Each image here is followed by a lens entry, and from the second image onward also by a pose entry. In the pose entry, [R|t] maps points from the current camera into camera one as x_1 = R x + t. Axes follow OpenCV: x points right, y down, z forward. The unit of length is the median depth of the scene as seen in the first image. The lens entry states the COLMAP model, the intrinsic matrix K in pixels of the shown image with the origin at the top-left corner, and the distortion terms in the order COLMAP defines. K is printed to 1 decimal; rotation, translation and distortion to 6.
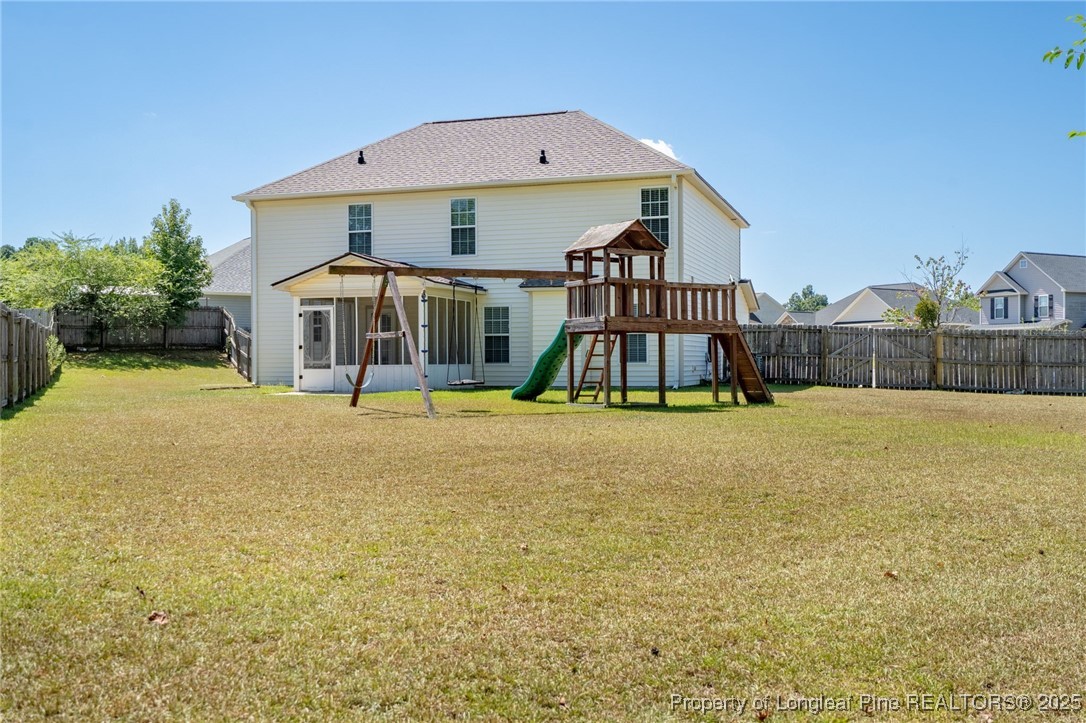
lens RADIAL K [[1097.0, 0, 542.2], [0, 1097.0, 360.2], [0, 0, 1]] dist [-0.016151, 0.000000]
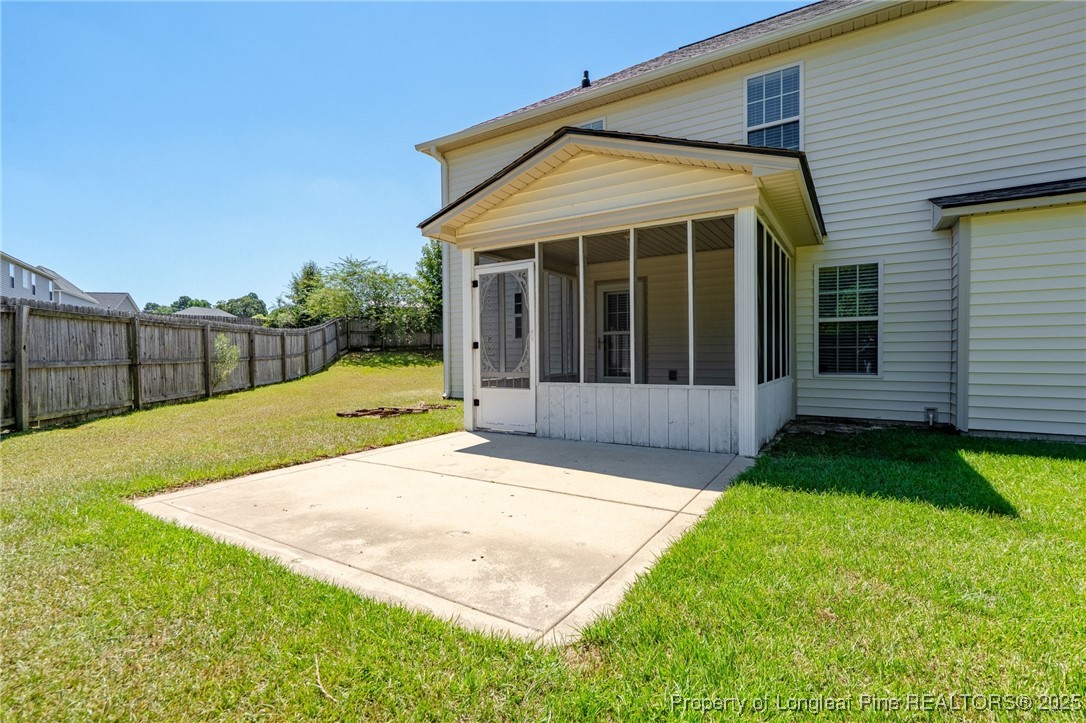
lens RADIAL K [[519.3, 0, 541.2], [0, 519.3, 359.5], [0, 0, 1]] dist [0.005642, -0.003125]
pose [[0.970799, -0.000571, -0.239893, -0.123538], [0.003411, 0.999929, 0.011426, -0.007472], [0.239869, -0.011910, 0.970732, 0.726597]]
